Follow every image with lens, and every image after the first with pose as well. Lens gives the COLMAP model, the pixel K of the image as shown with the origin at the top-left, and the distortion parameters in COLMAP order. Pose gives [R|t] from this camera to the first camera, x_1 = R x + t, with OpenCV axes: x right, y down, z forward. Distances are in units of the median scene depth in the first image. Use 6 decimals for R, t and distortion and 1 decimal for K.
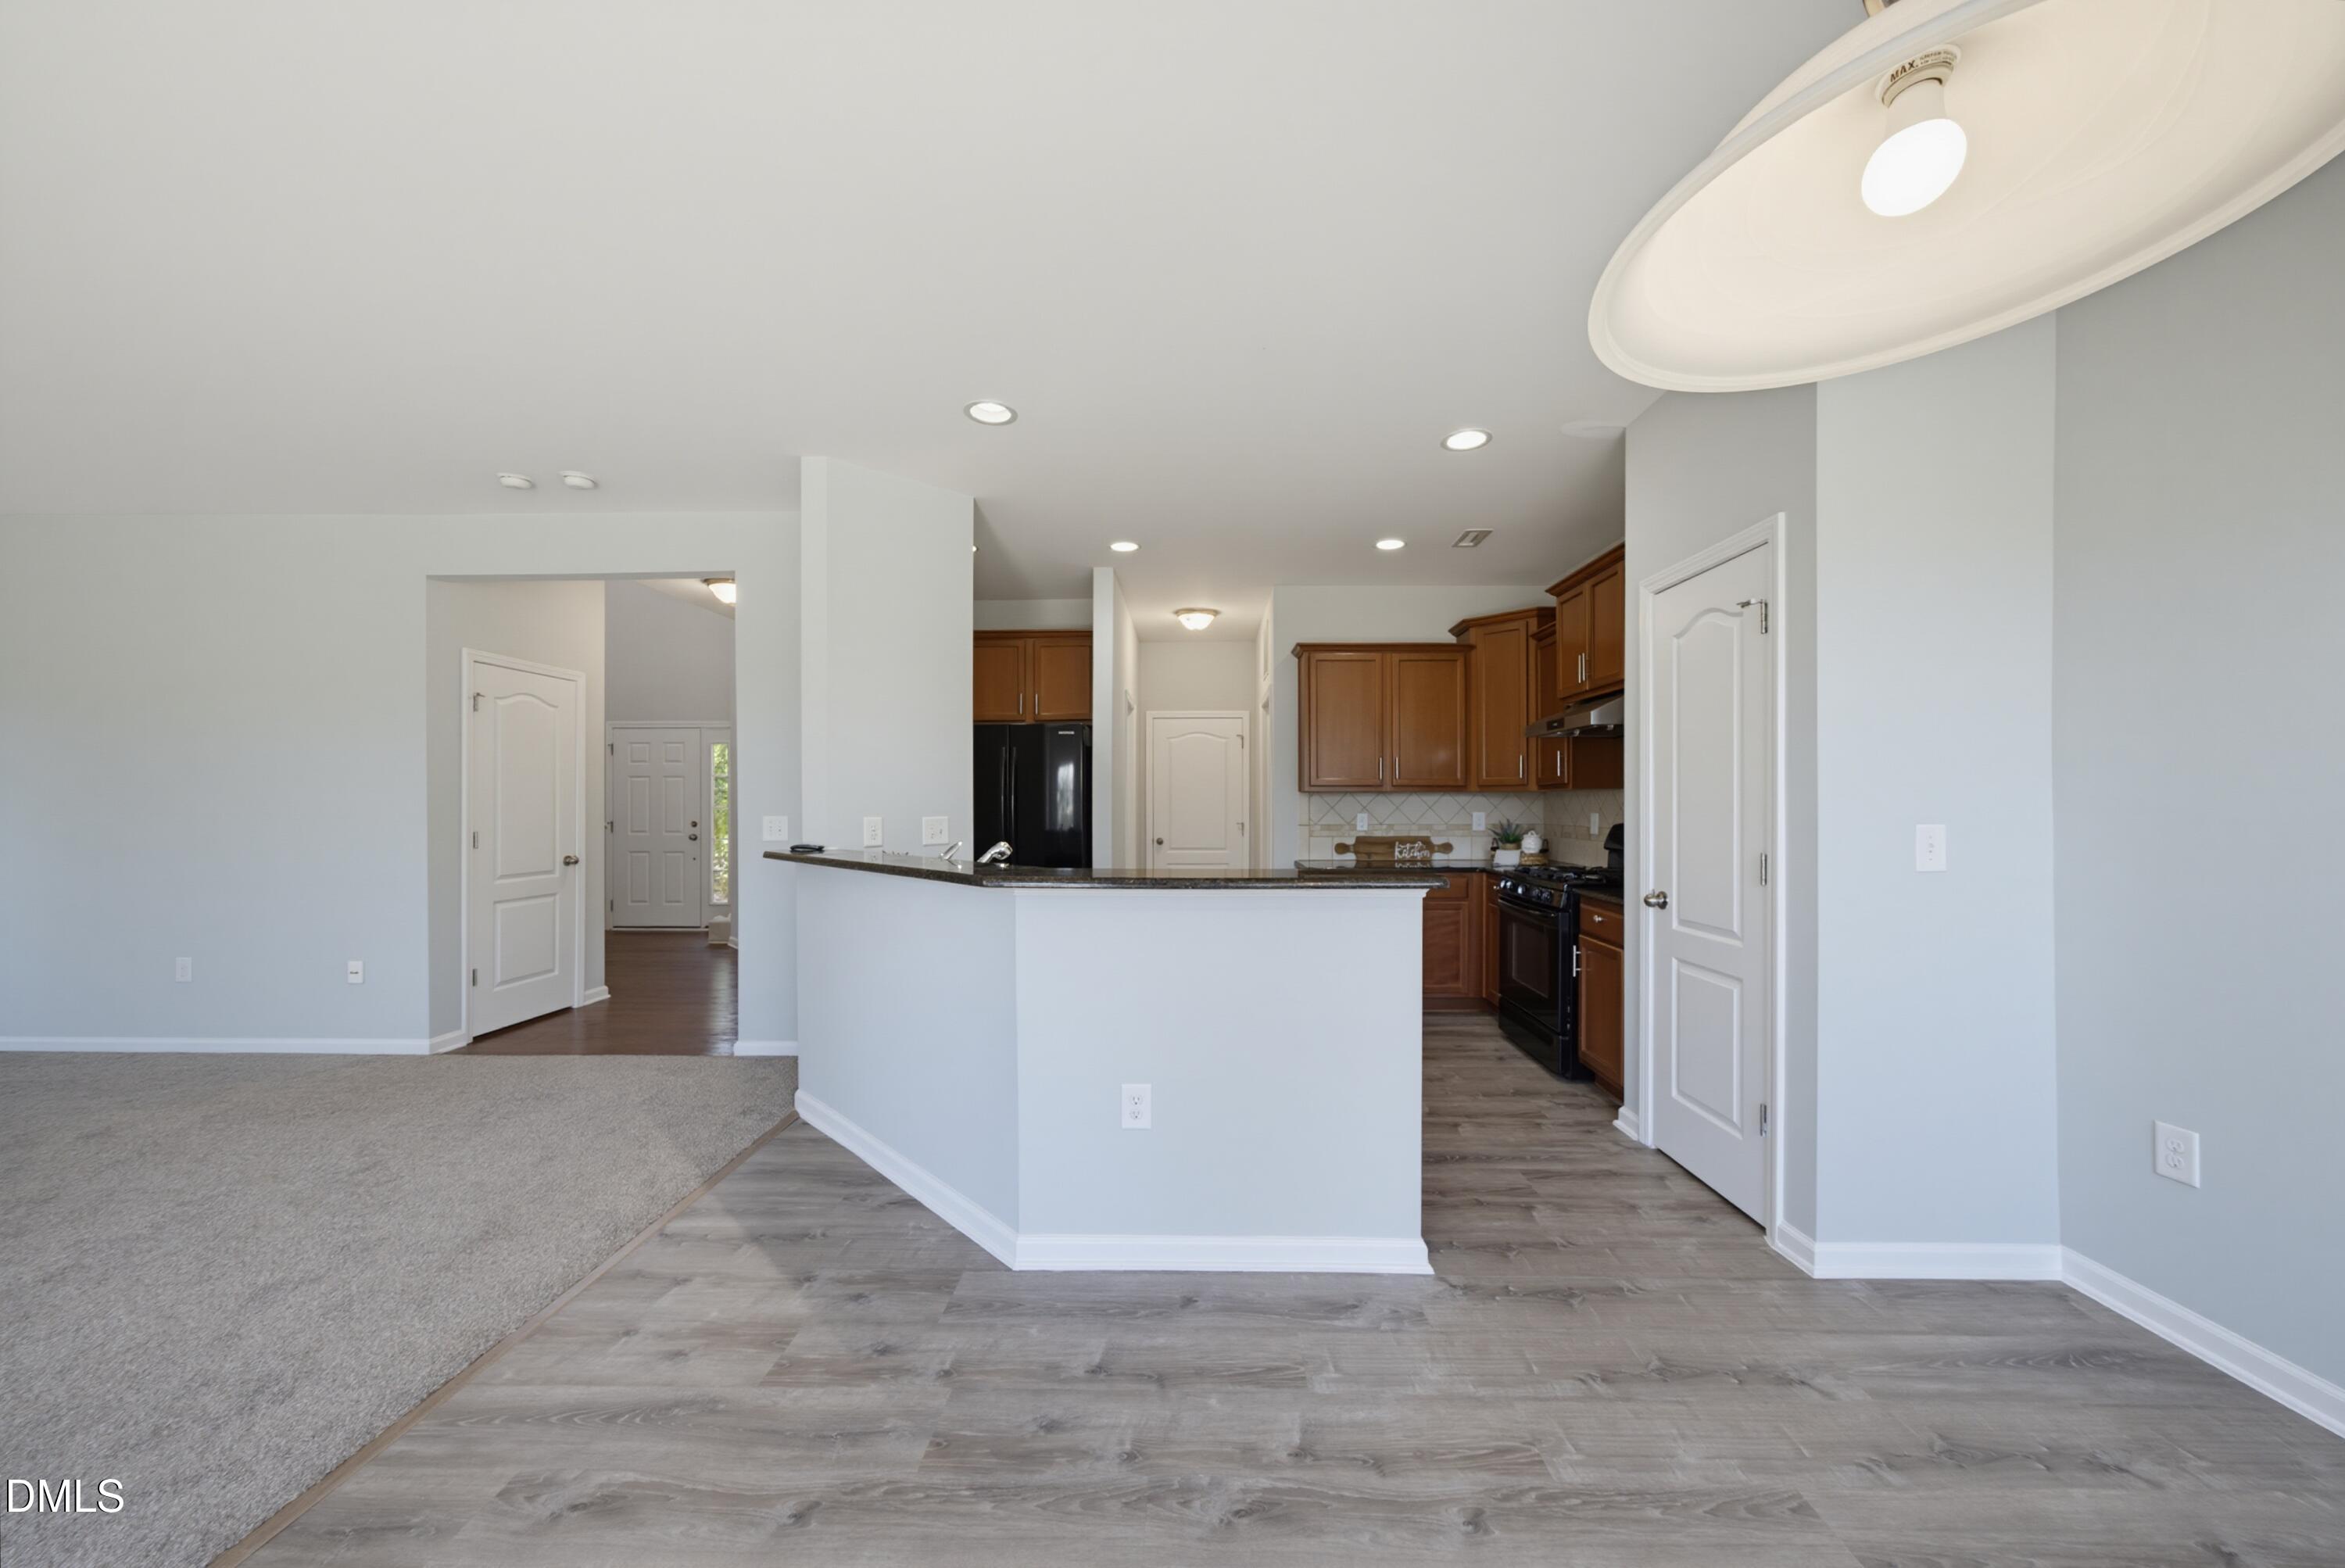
lens RADIAL K [[810.6, 0, 1187.3], [0, 810.6, 809.3], [0, 0, 1]] dist [0.000353, 0.000131]
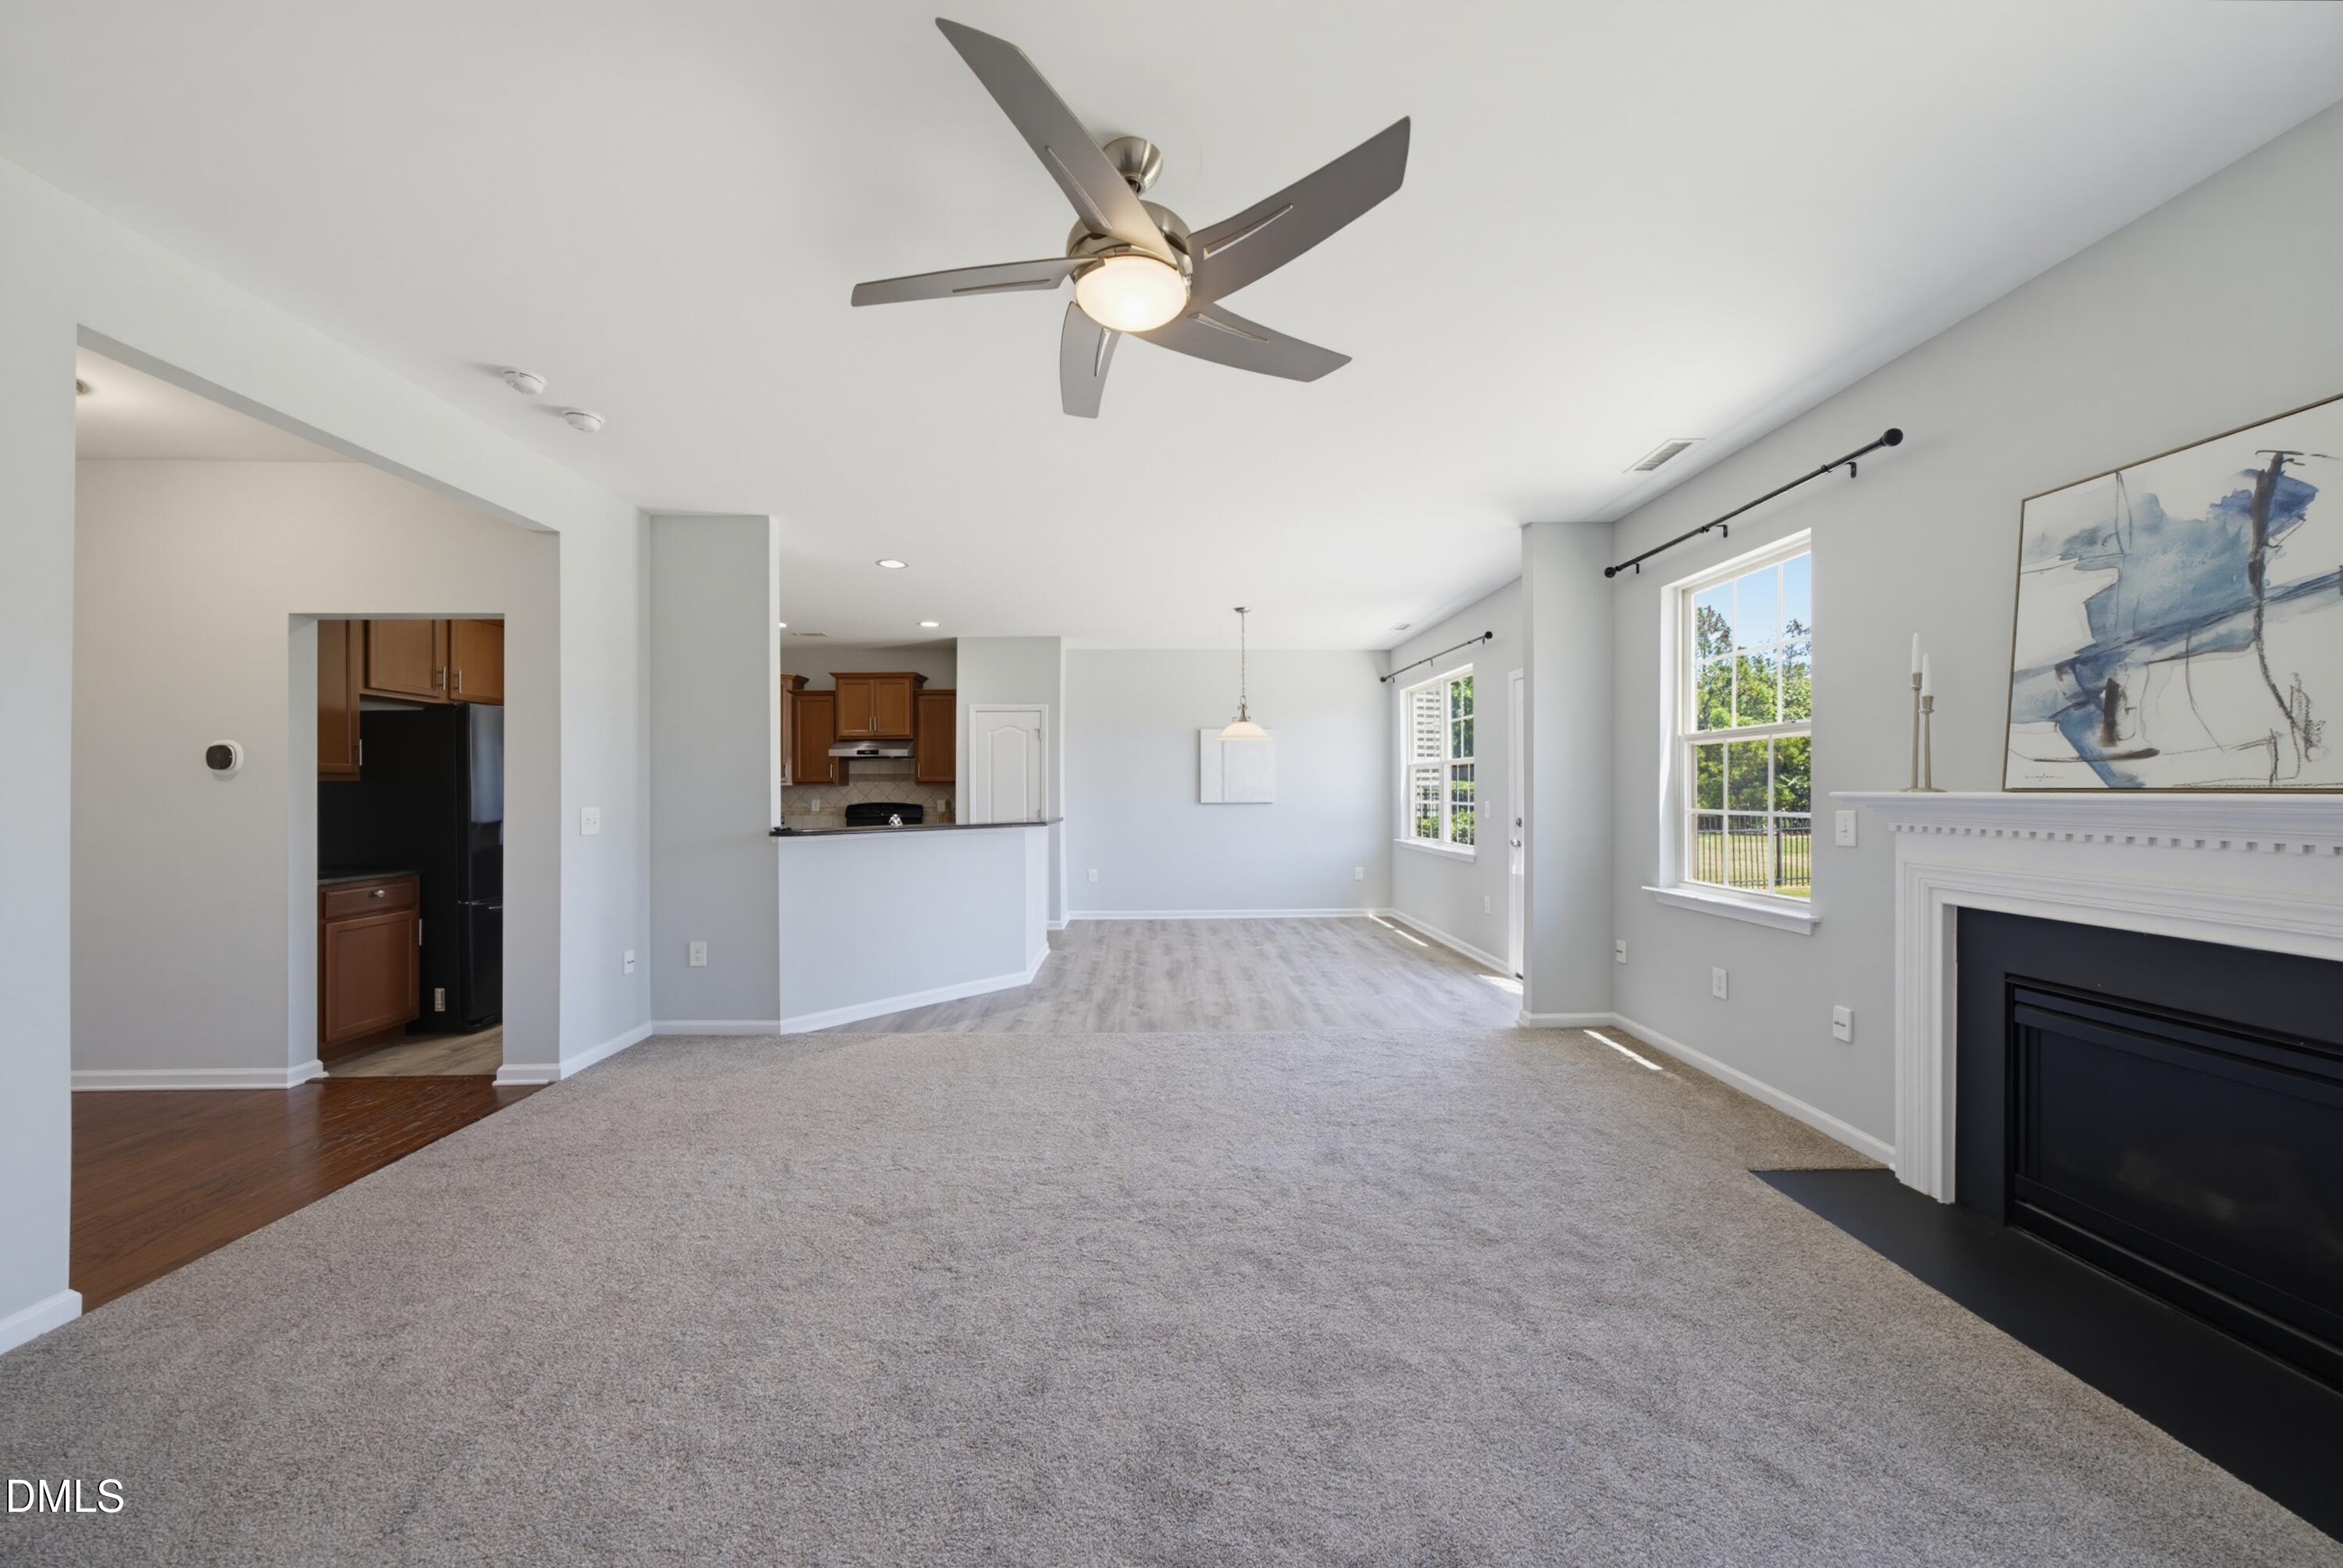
lens RADIAL K [[806.4, 0, 1176.3], [0, 806.4, 790.6], [0, 0, 1]] dist [-0.046753, 0.030252]
pose [[-0.049520, 0.004260, 0.998764, -2.478848], [0.008973, 0.999952, -0.003821, -0.001569], [-0.998733, 0.008773, -0.049556, 0.627135]]
